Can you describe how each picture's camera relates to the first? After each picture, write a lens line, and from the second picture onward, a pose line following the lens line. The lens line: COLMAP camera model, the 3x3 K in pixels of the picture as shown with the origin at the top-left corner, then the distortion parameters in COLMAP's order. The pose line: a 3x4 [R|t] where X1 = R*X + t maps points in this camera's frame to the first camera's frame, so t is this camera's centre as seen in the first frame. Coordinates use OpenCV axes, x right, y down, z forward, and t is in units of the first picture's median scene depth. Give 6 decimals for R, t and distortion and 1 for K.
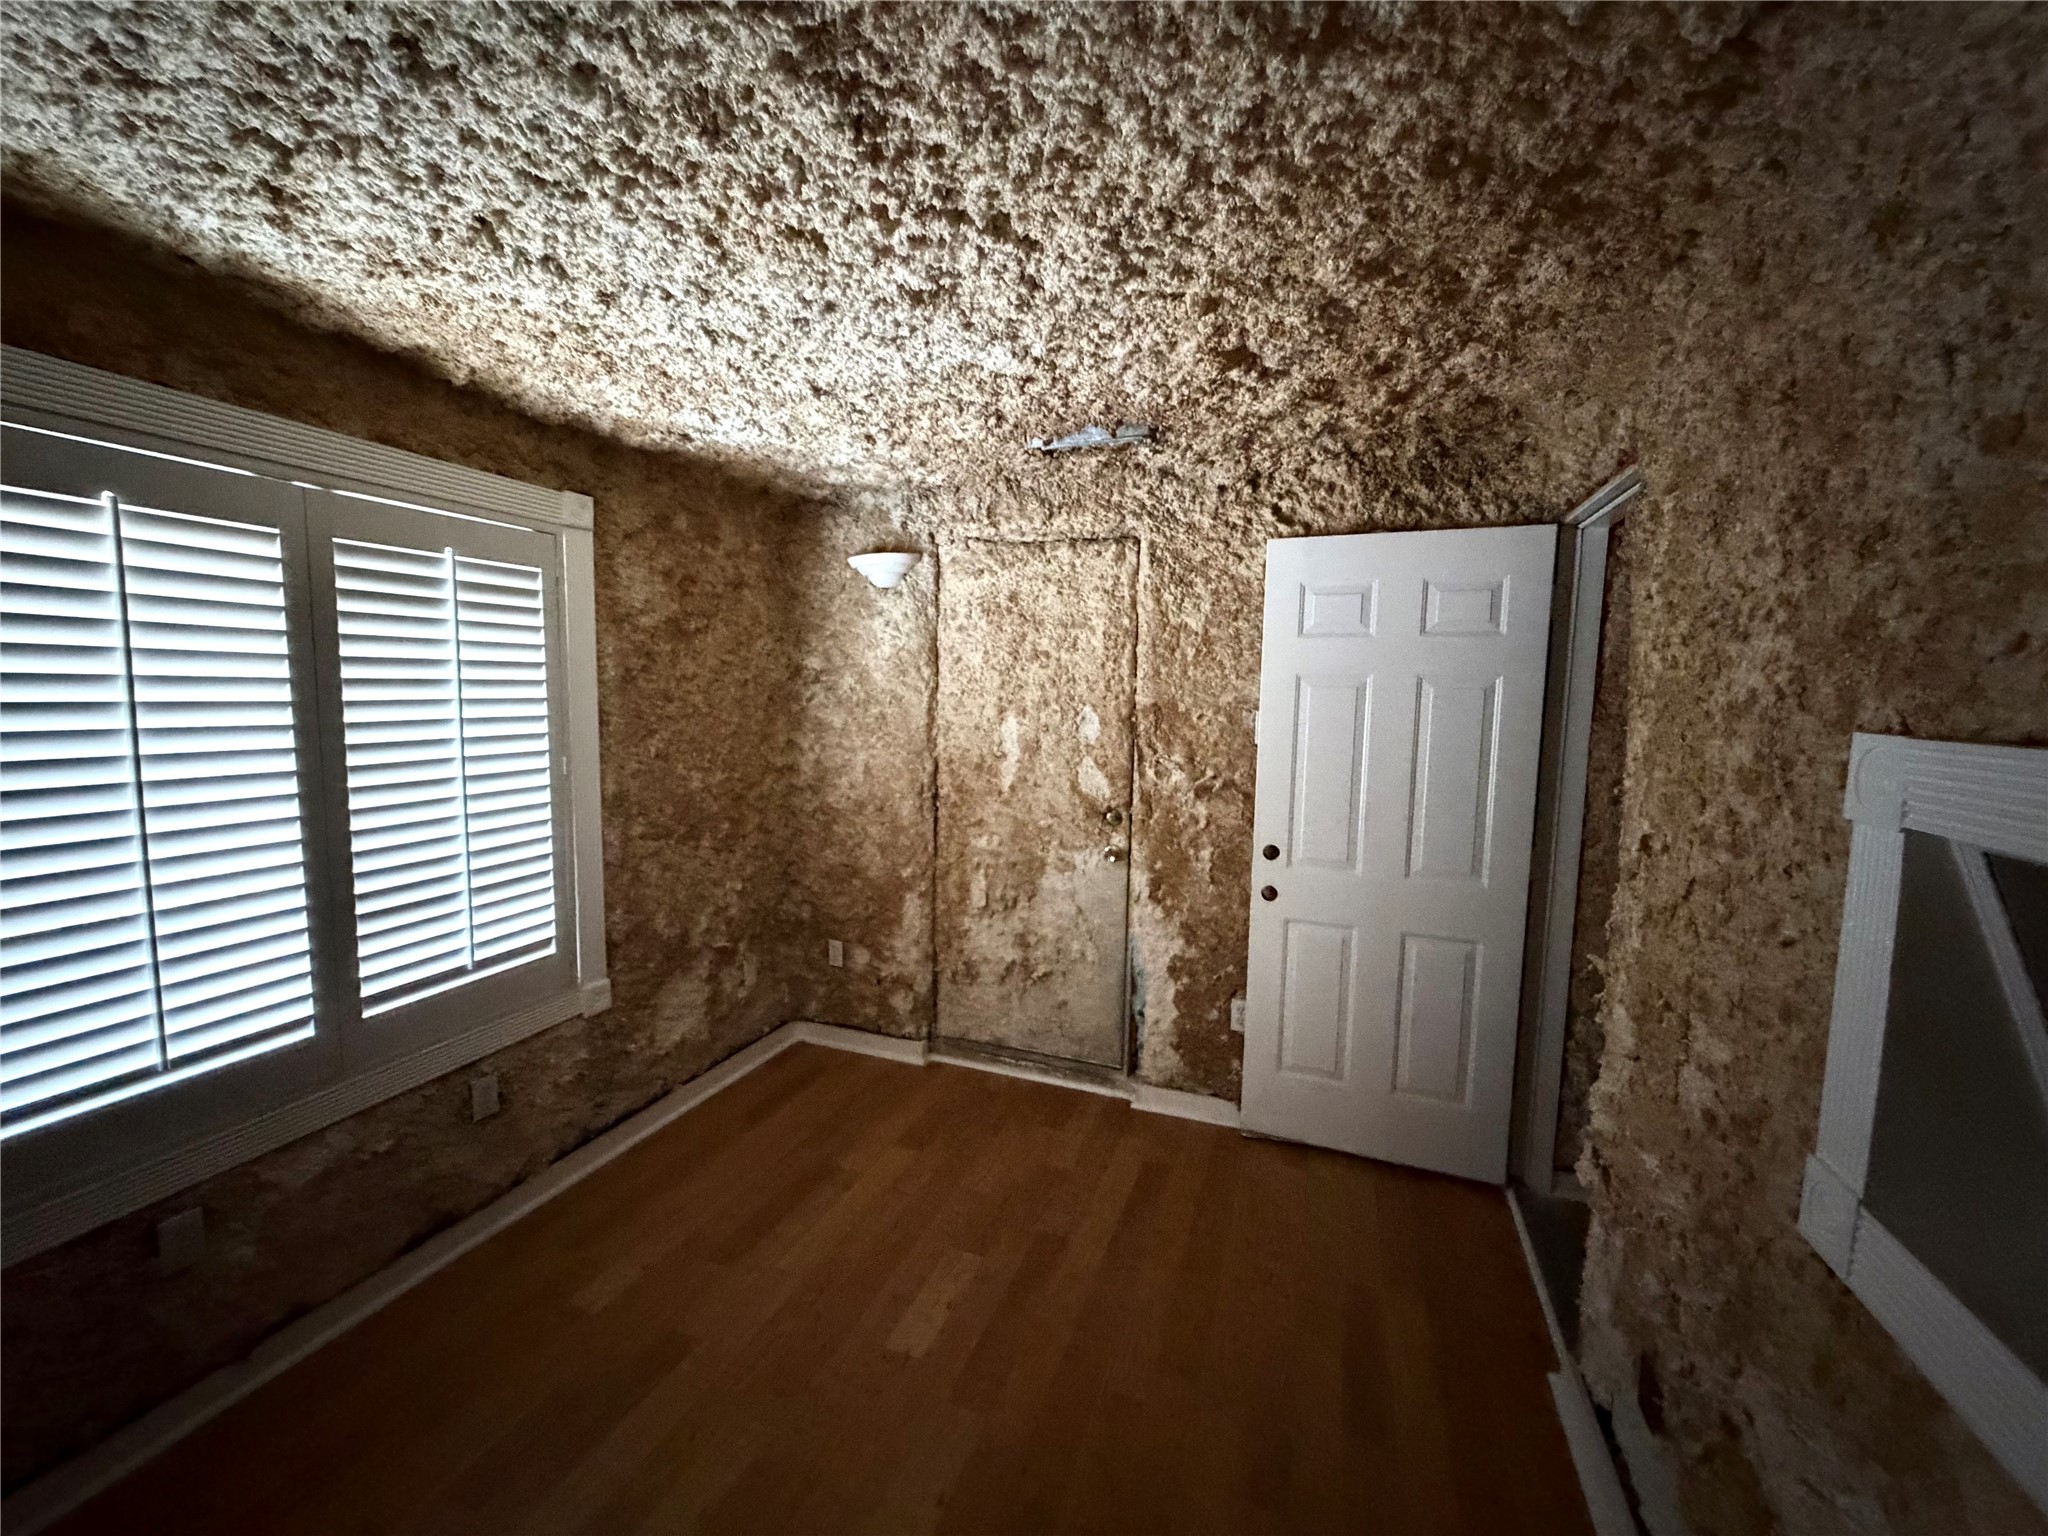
lens RADIAL K [[824.7, 0, 1024.2], [0, 824.7, 770.5], [0, 0, 1]] dist [0.001753, 0.000061]
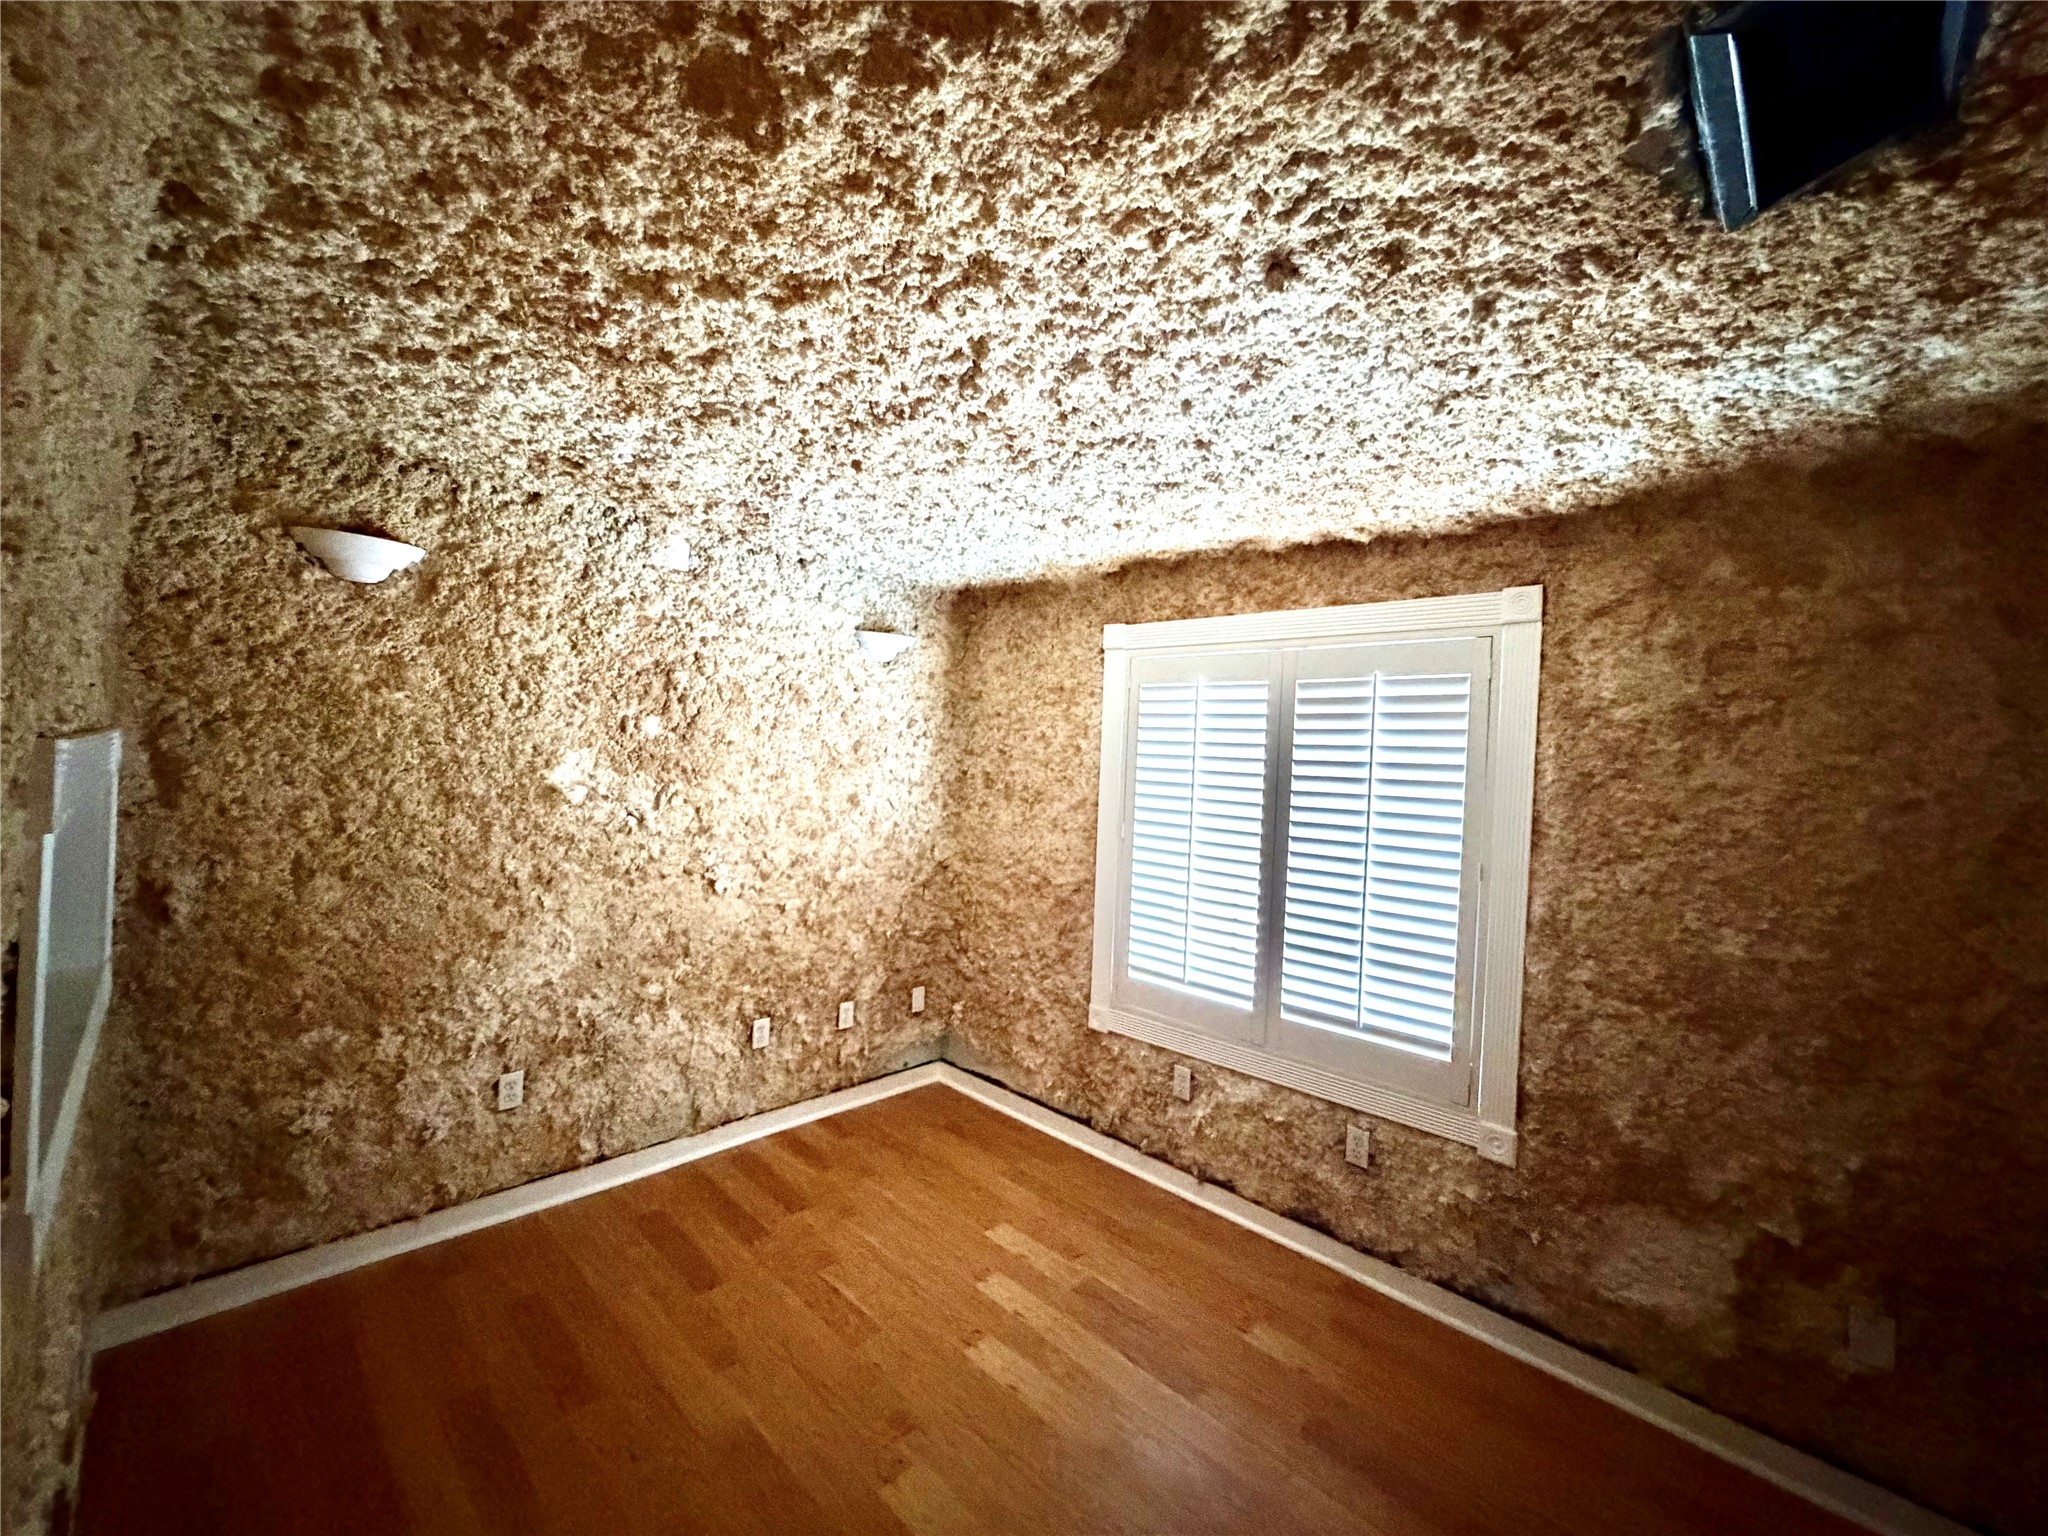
lens RADIAL K [[824.7, 0, 1026.9], [0, 824.7, 760.8], [0, 0, 1]] dist [0.001753, 0.000061]
pose [[-0.393894, -0.032518, -0.918581, 0.508269], [-0.148265, 0.988535, 0.028582, -0.079365], [0.907119, 0.147452, -0.394199, 0.846141]]
